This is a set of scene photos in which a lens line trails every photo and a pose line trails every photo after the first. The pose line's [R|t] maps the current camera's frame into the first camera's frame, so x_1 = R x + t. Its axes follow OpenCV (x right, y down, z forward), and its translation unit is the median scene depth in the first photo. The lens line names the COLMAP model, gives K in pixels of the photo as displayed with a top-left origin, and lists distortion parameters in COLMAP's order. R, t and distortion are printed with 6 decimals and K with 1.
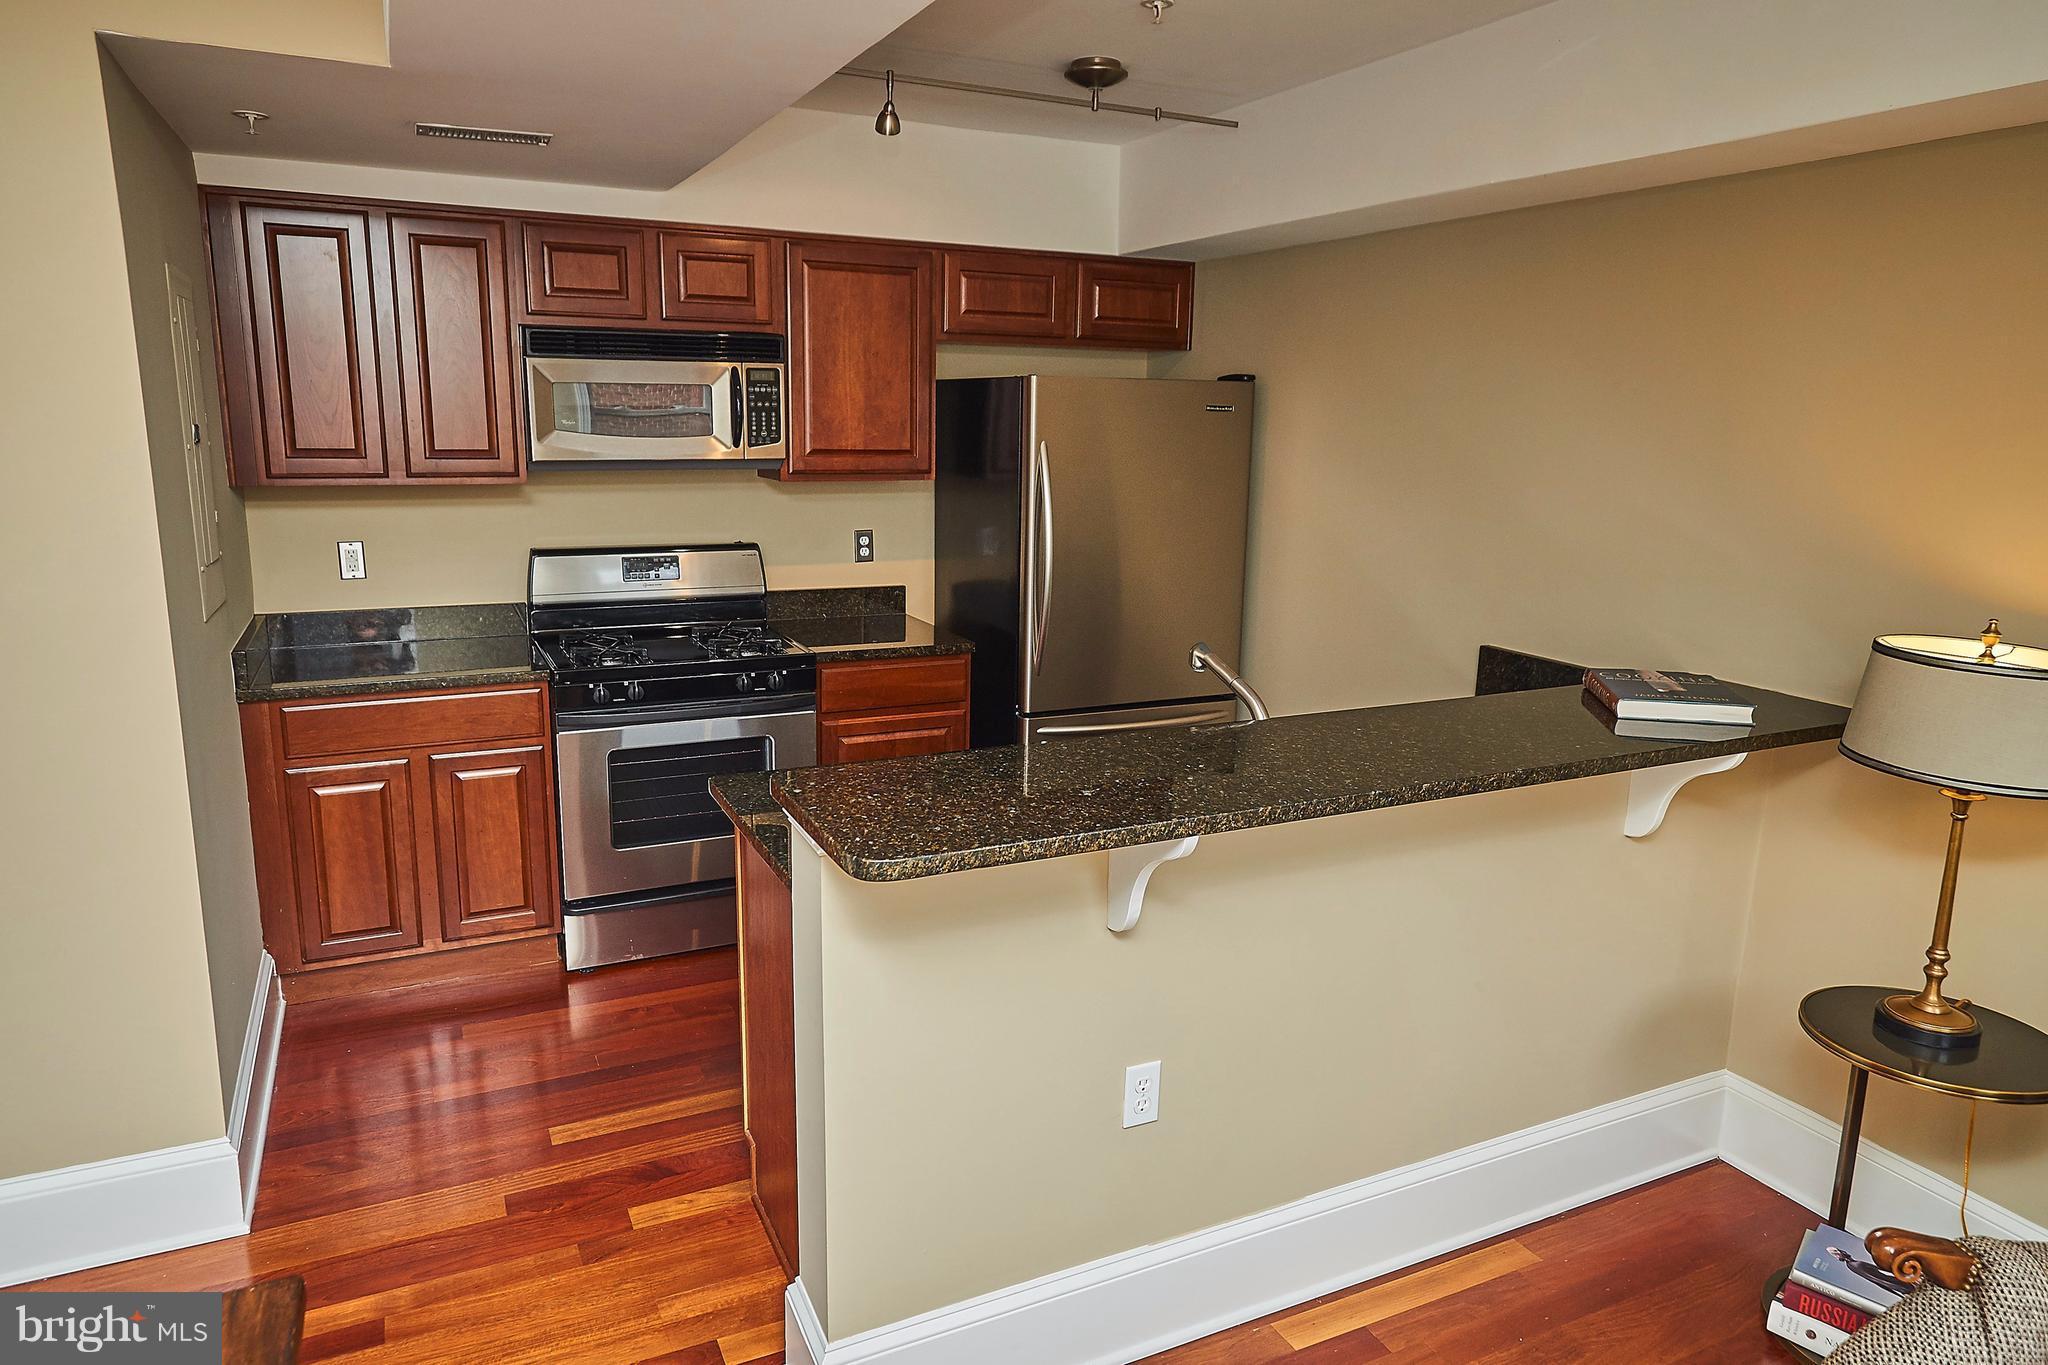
lens RADIAL K [[1254.2, 0, 1018.1], [0, 1254.2, 665.5], [0, 0, 1]] dist [-0.003714, 0.000144]
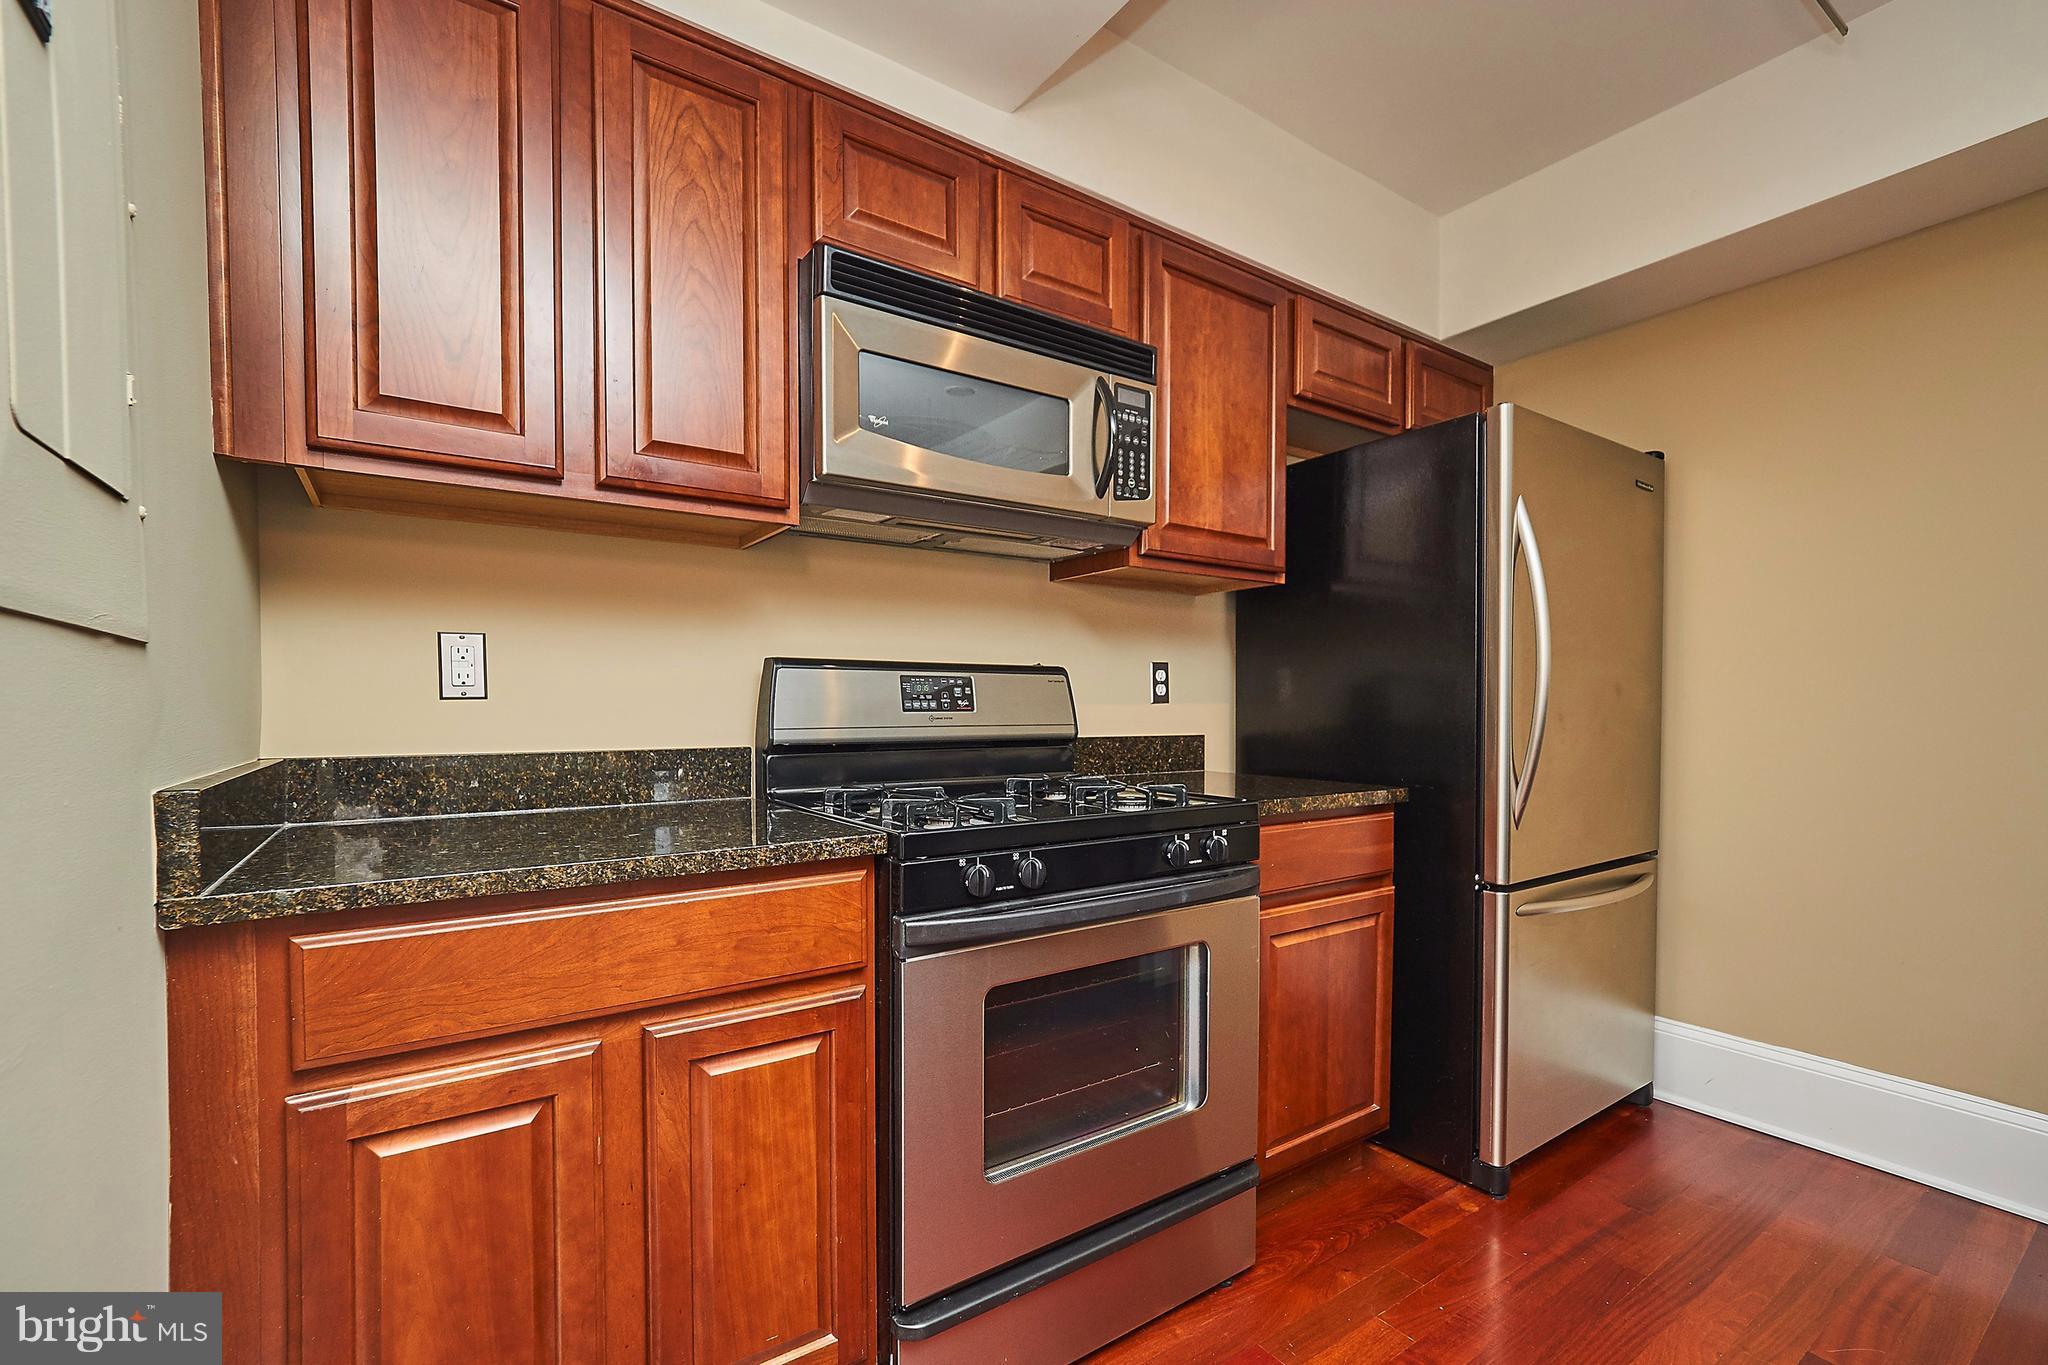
lens RADIAL K [[863.9, 0, 1015.9], [0, 863.9, 728.4], [0, 0, 1]] dist [-0.003565, 0.000074]
pose [[0.988653, -0.022387, 0.148542, -0.338121], [0.047545, 0.984630, -0.168056, 0.020545], [-0.142496, 0.173211, 0.974522, 0.581490]]
